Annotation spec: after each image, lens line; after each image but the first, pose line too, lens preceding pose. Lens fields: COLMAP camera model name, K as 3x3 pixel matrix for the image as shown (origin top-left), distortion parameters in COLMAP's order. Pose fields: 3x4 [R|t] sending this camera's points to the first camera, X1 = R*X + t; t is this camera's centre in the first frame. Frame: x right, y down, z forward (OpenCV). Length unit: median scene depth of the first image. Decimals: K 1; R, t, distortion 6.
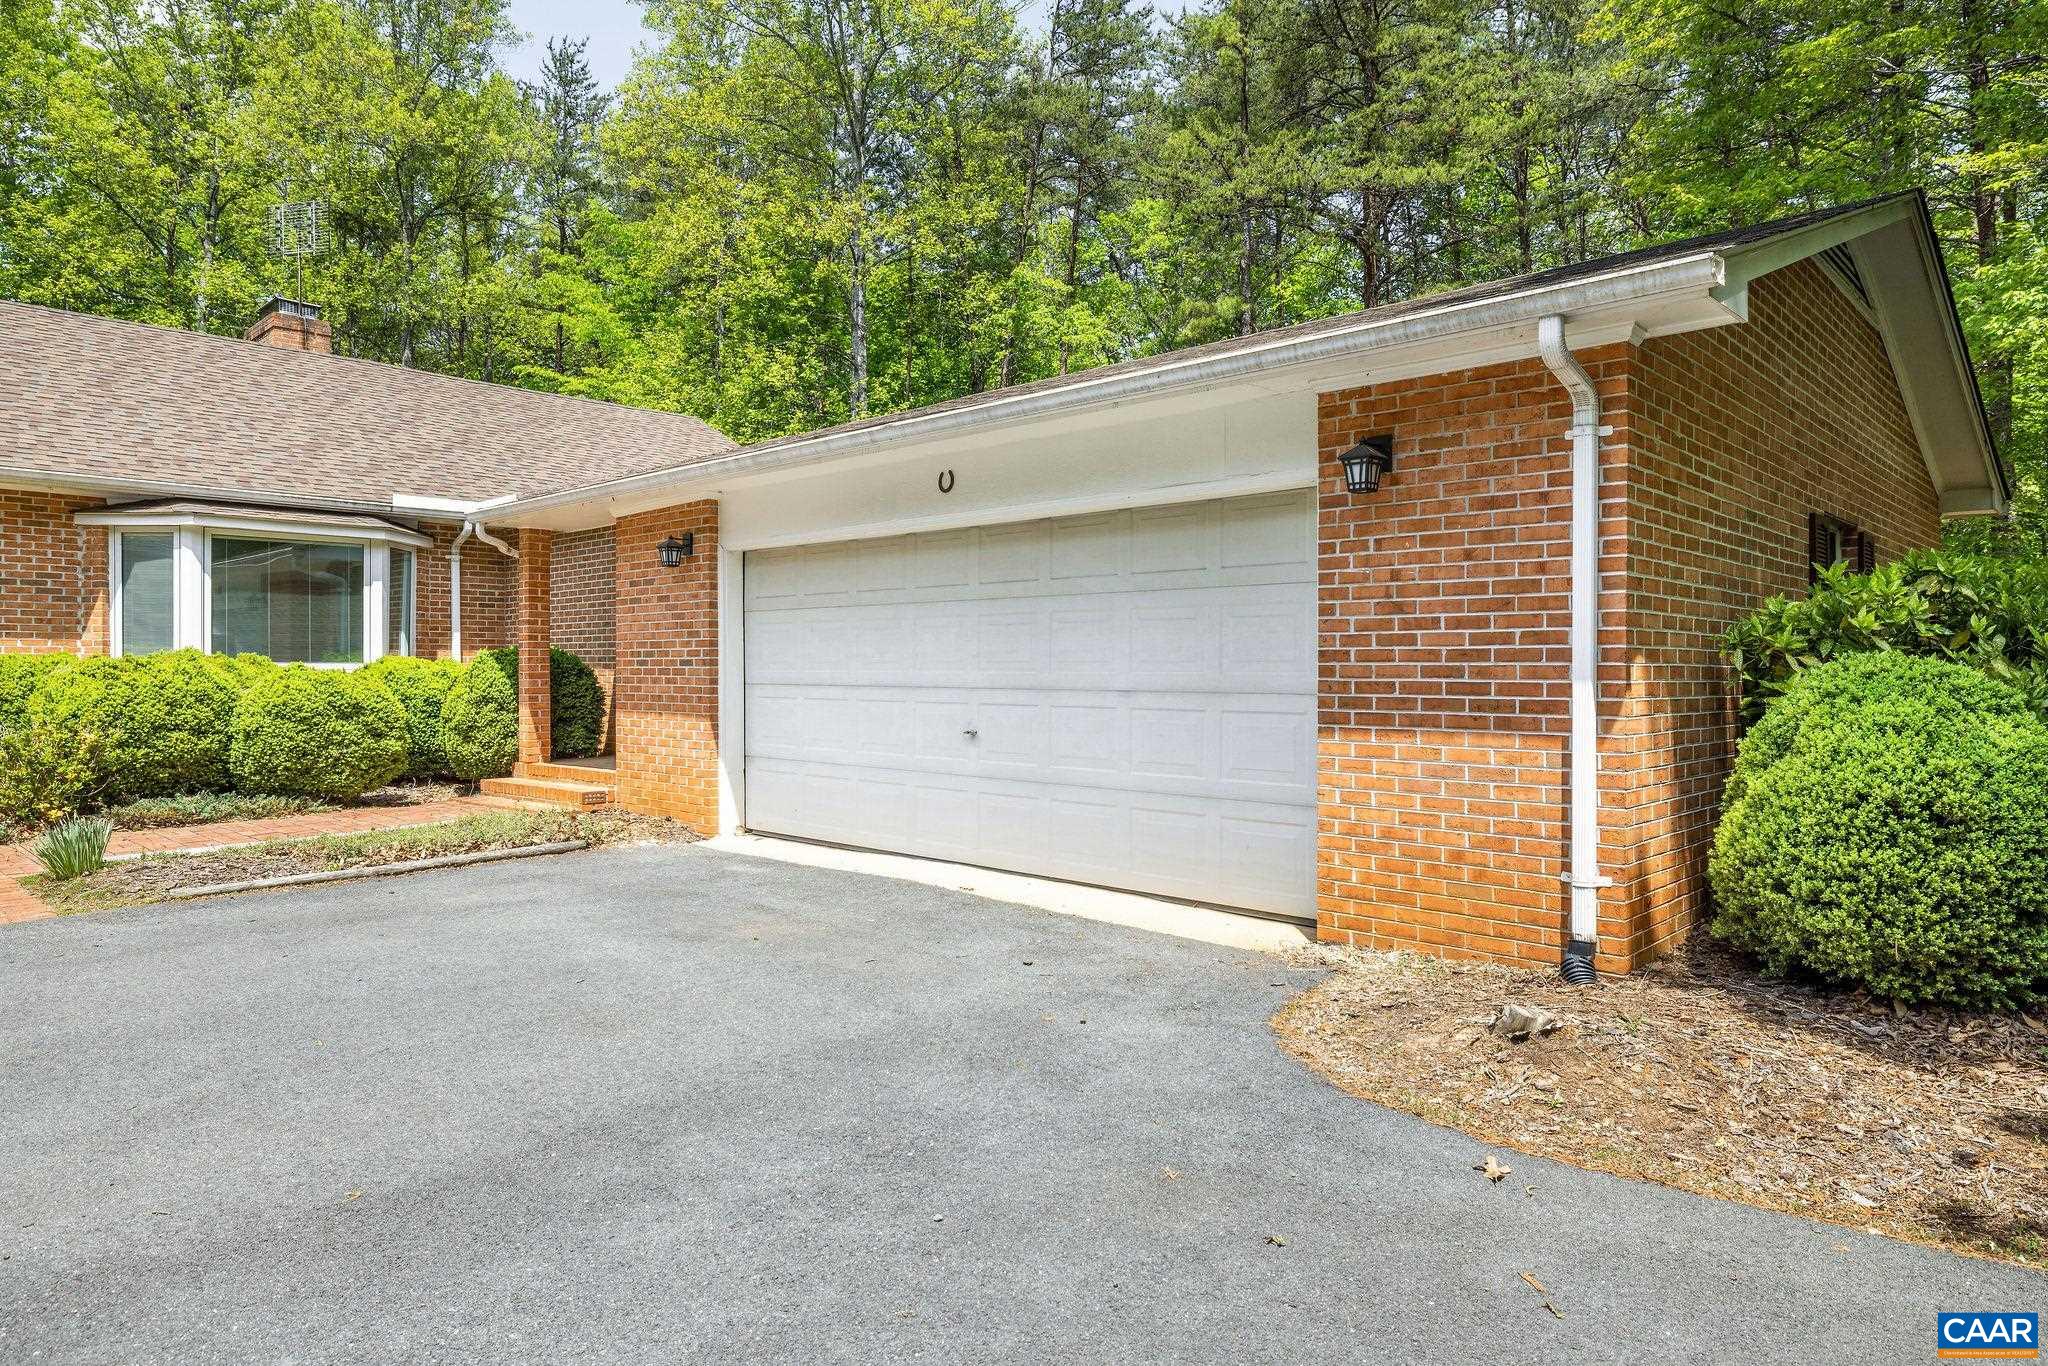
lens RADIAL K [[1243.0, 0, 1025.1], [0, 1243.0, 669.8], [0, 0, 1]] dist [-0.006562, -0.000274]
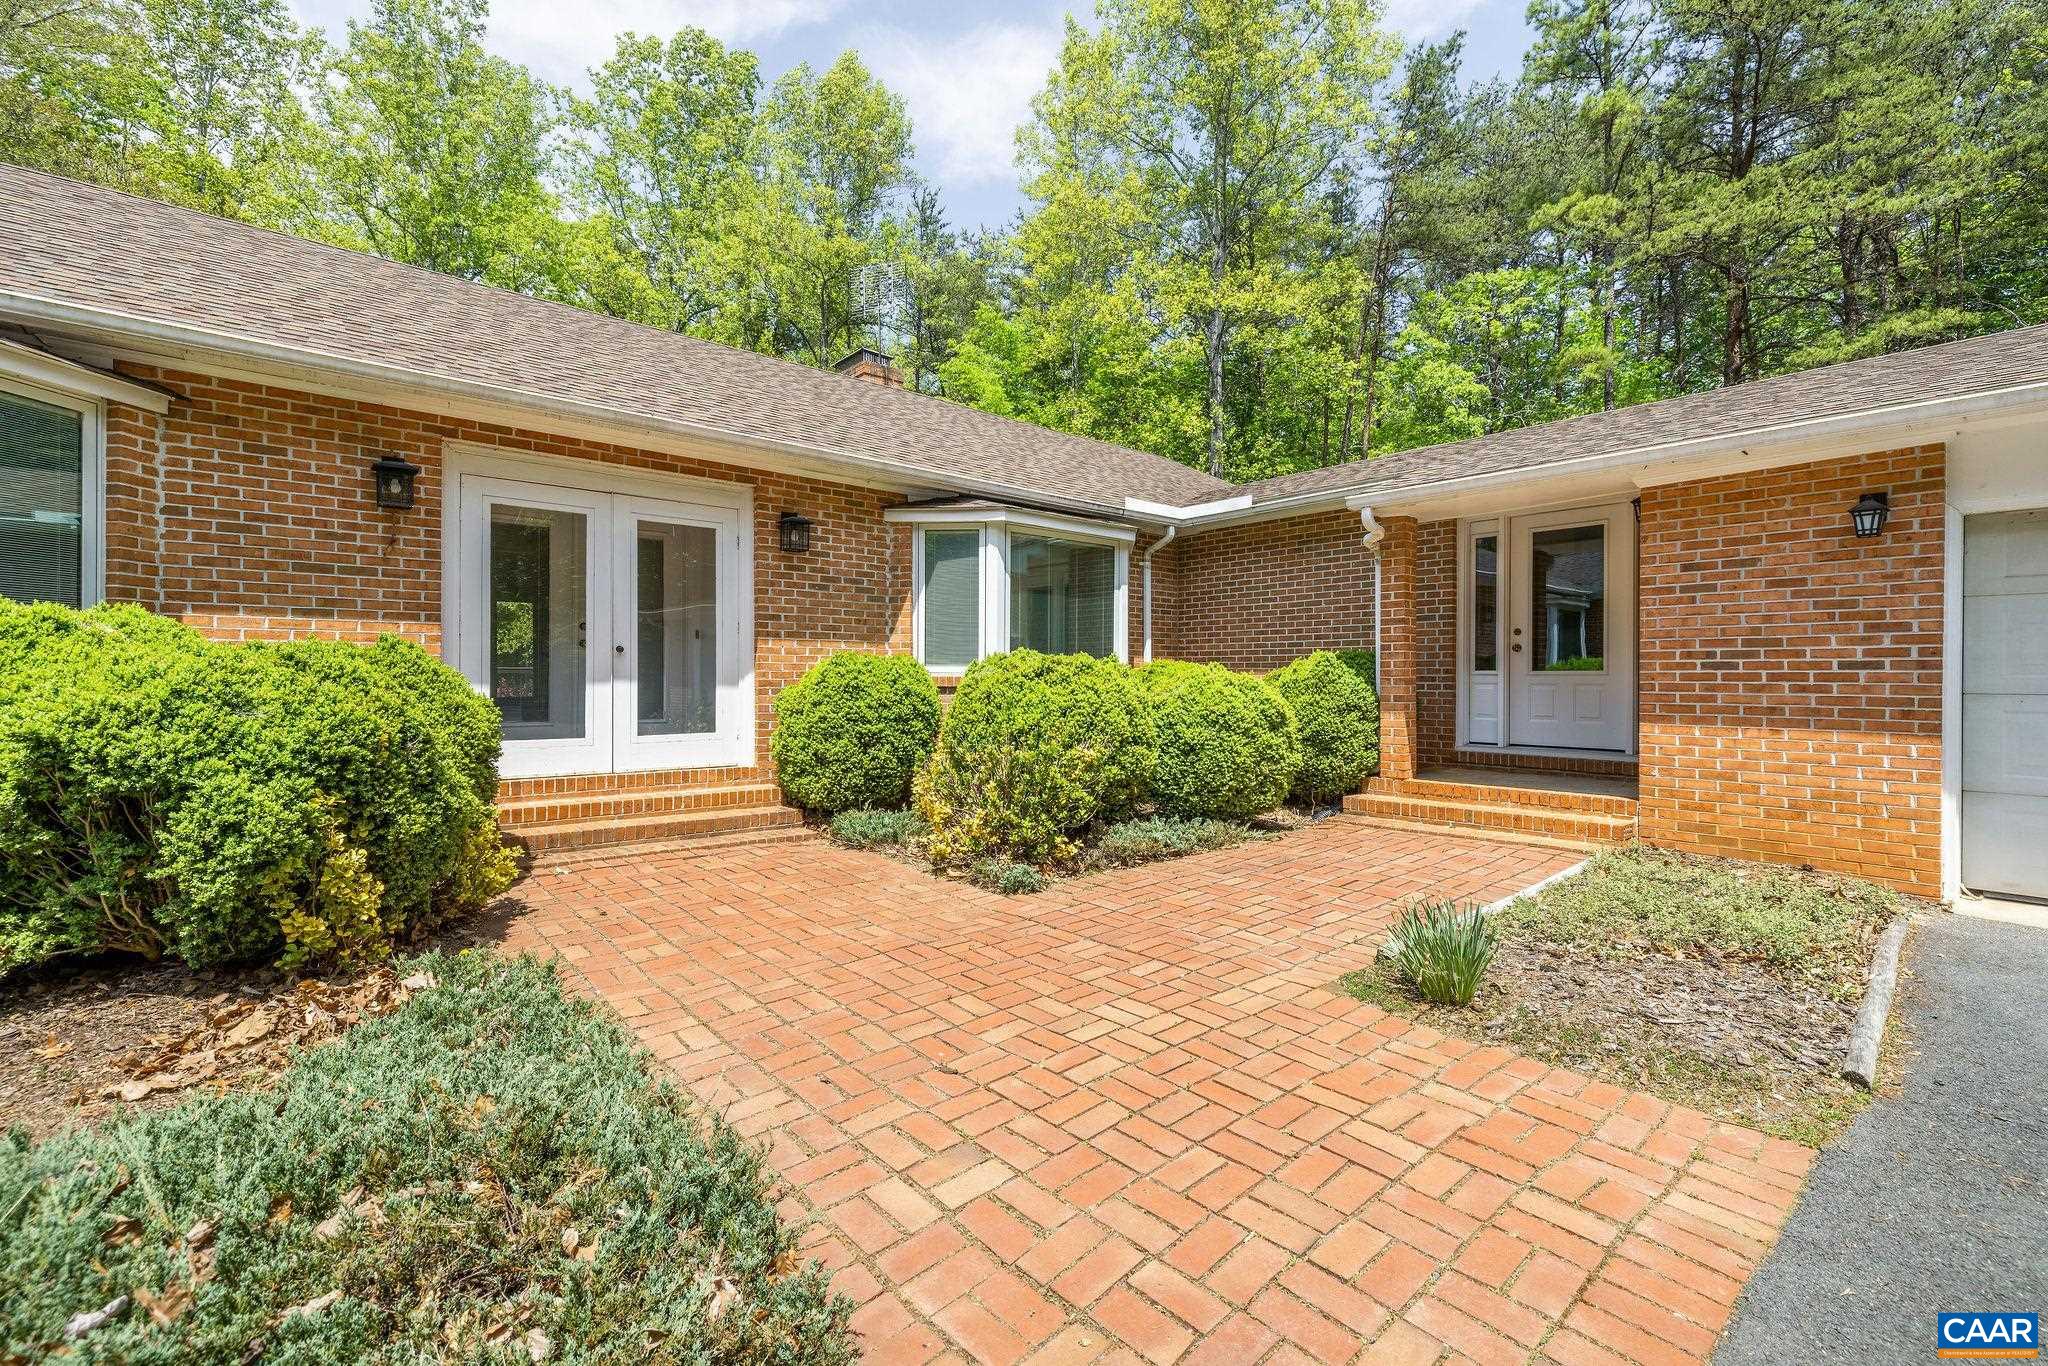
lens RADIAL K [[878.8, 0, 1018.8], [0, 878.8, 682.8], [0, 0, 1]] dist [0.004645, 0.000368]
pose [[0.994490, 0.004339, -0.104746, -0.601745], [-0.003963, 0.999985, 0.003796, 0.004472], [0.104761, -0.003359, 0.994492, 0.339963]]
